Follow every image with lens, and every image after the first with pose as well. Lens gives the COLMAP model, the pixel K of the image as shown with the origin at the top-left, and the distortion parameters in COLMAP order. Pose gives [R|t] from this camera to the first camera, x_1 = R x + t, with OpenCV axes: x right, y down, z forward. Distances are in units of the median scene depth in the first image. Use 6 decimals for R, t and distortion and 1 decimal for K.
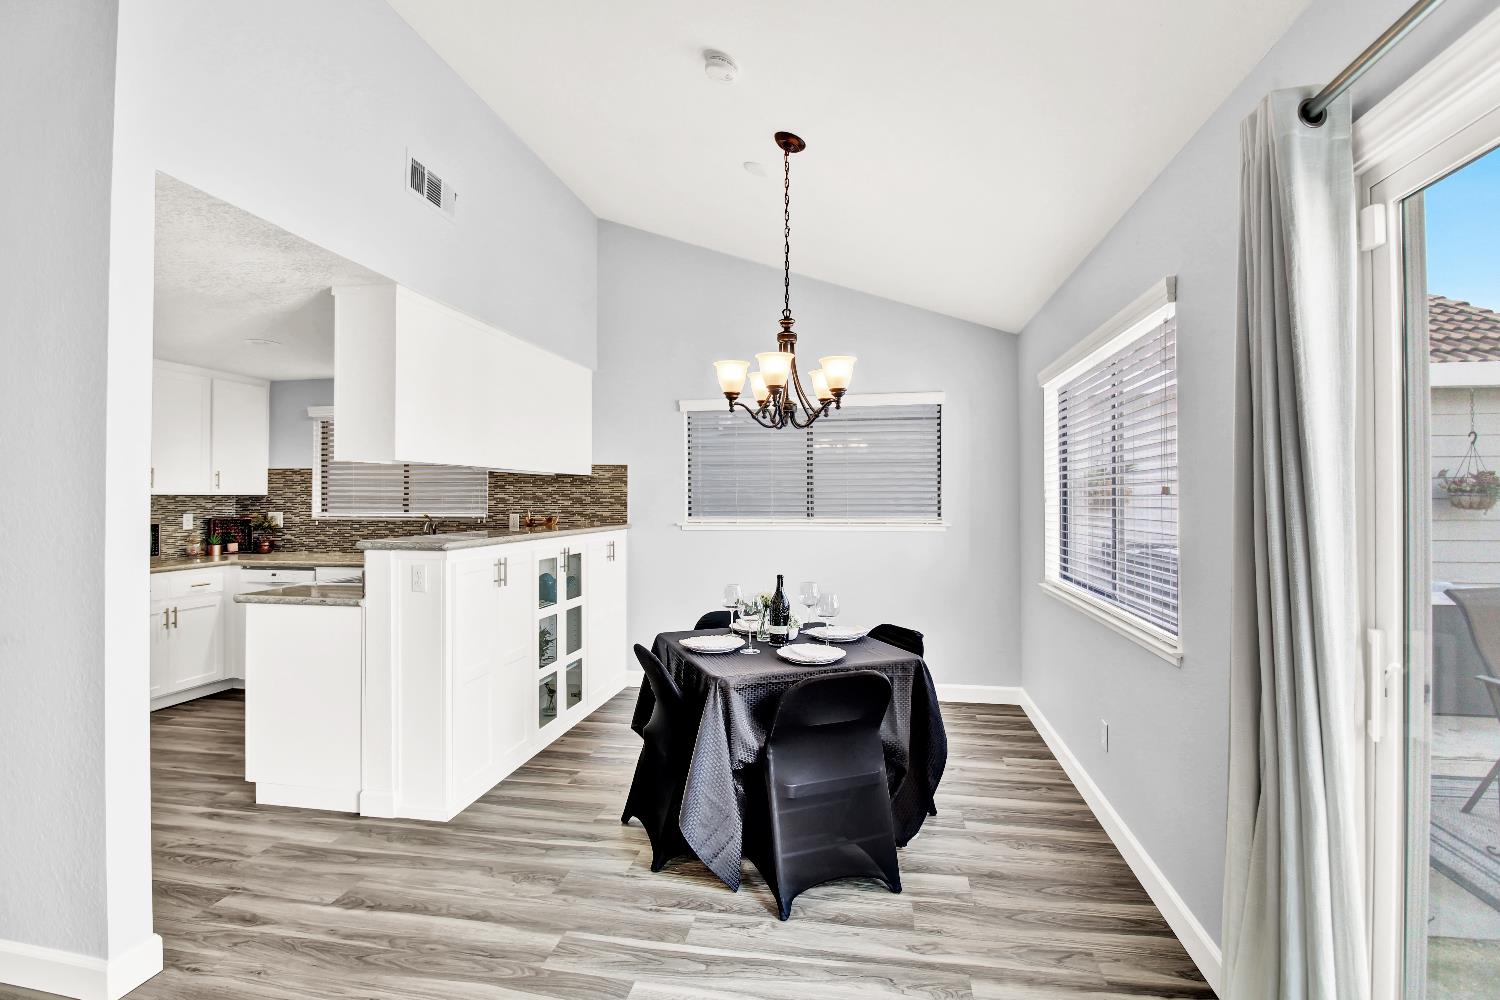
lens RADIAL K [[701.6, 0, 762.0], [0, 701.6, 492.3], [0, 0, 1]] dist [0.002348, -0.015754]
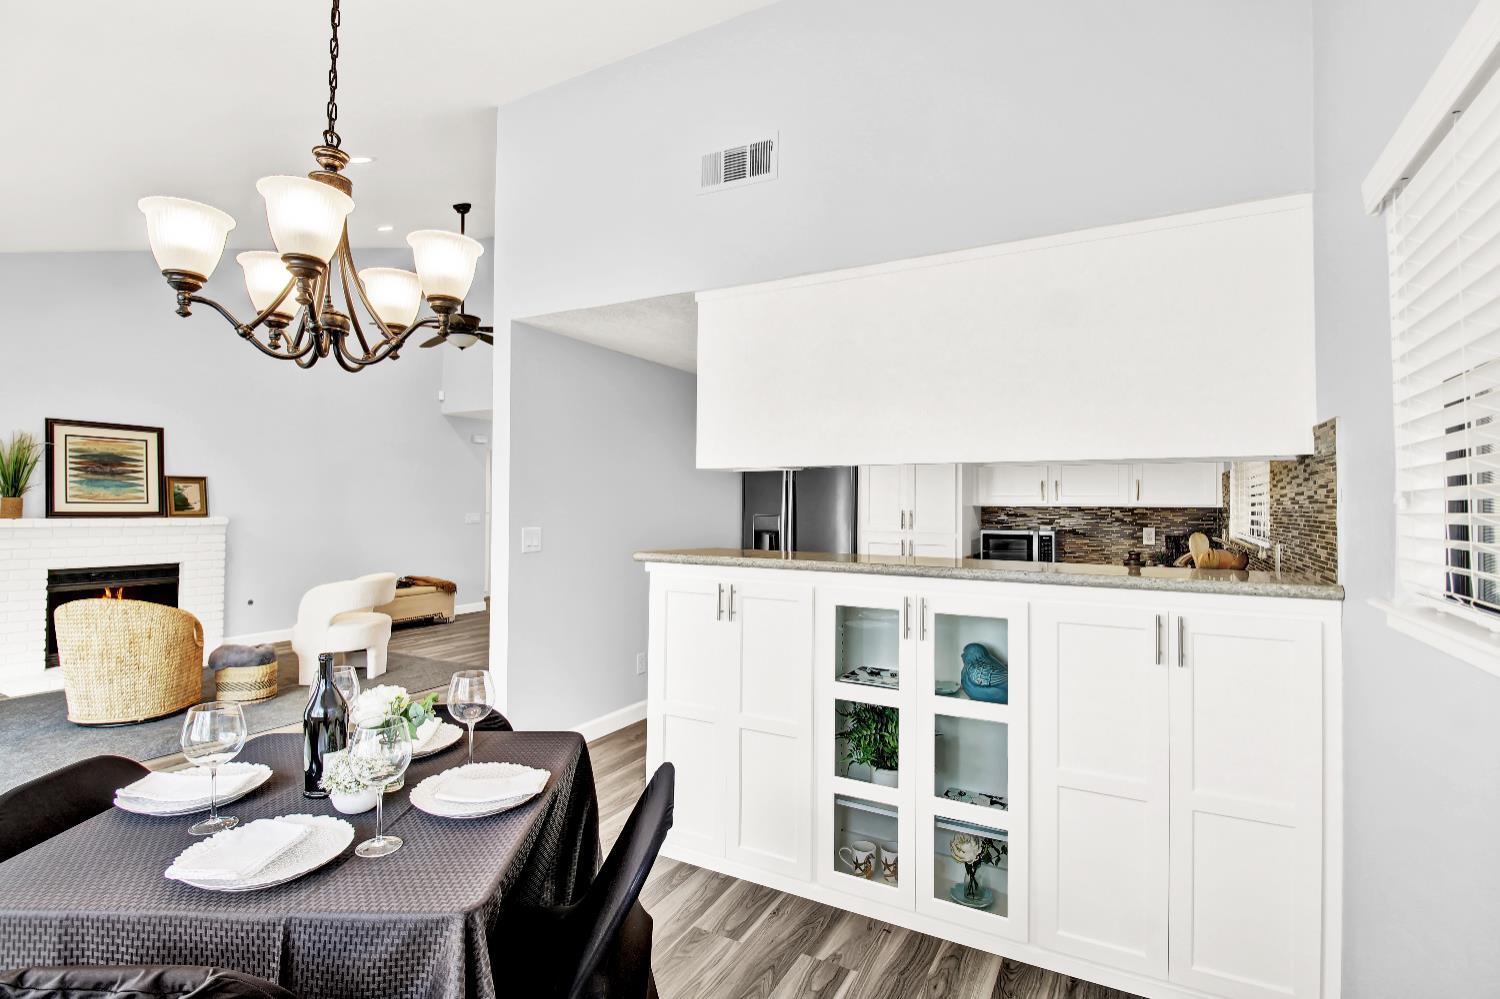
lens RADIAL K [[709.4, 0, 760.9], [0, 709.4, 490.5], [0, 0, 1]] dist [-0.003547, -0.012217]
pose [[-0.331444, -0.024666, -0.943152, 0.296588], [-0.001097, 0.999668, -0.025758, 0.007955], [0.943474, -0.007503, -0.331361, 1.068279]]
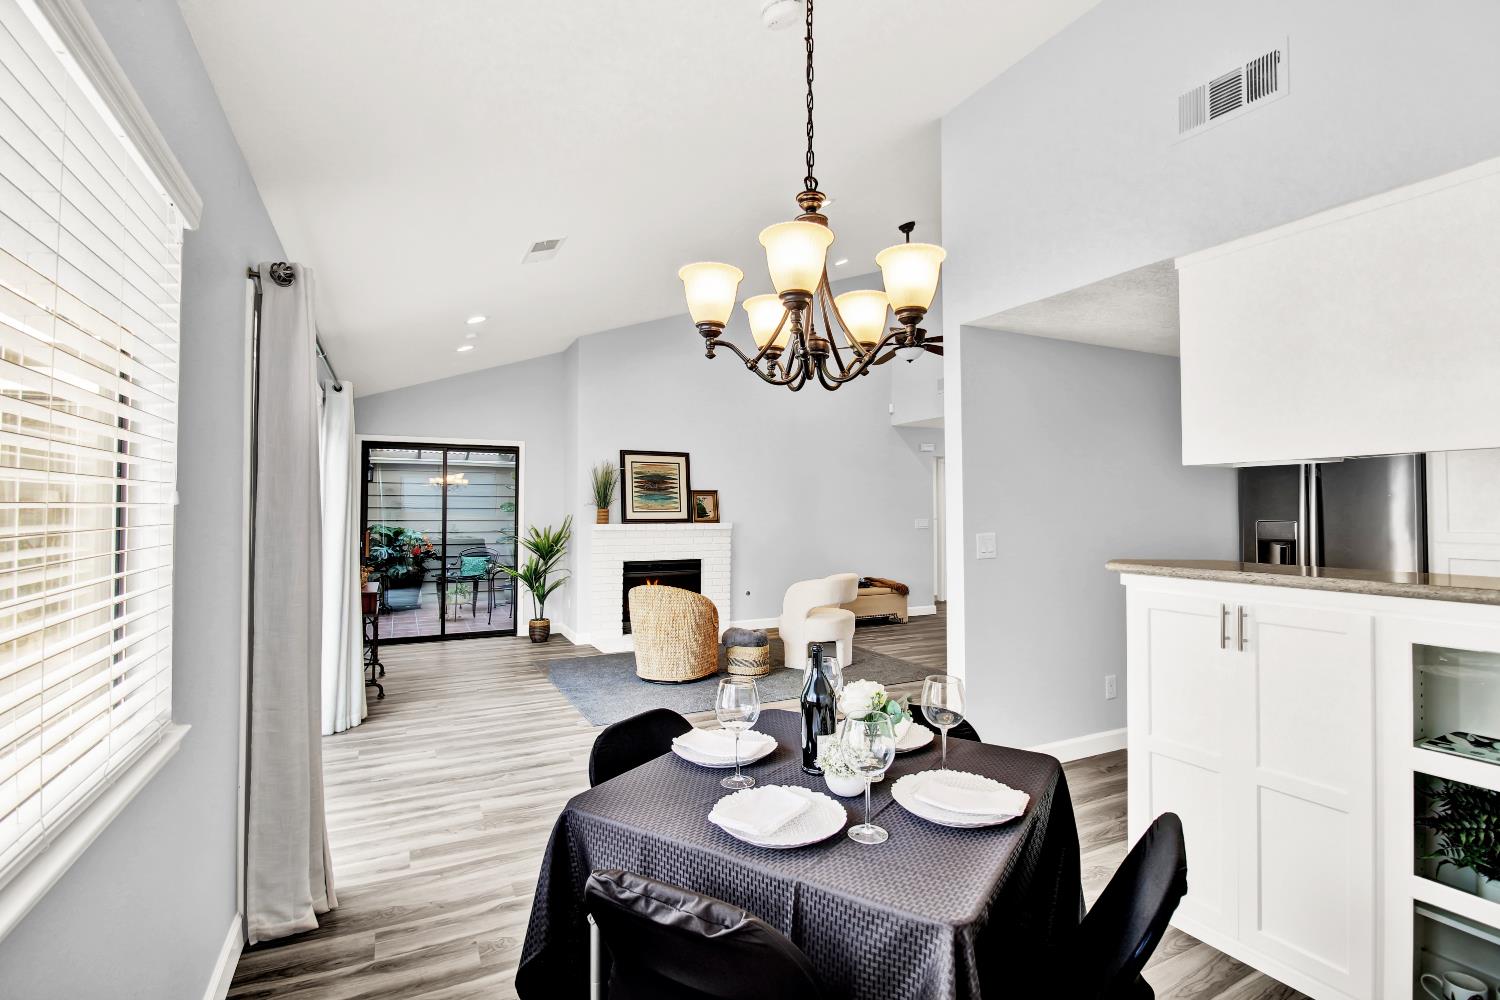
lens RADIAL K [[713.6, 0, 754.4], [0, 713.6, 491.1], [0, 0, 1]] dist [-0.001146, -0.013101]
pose [[-0.812430, -0.016137, -0.582836, 0.294364], [0.004570, 0.999410, -0.034042, 0.008373], [0.583041, -0.030320, -0.811877, 1.048072]]
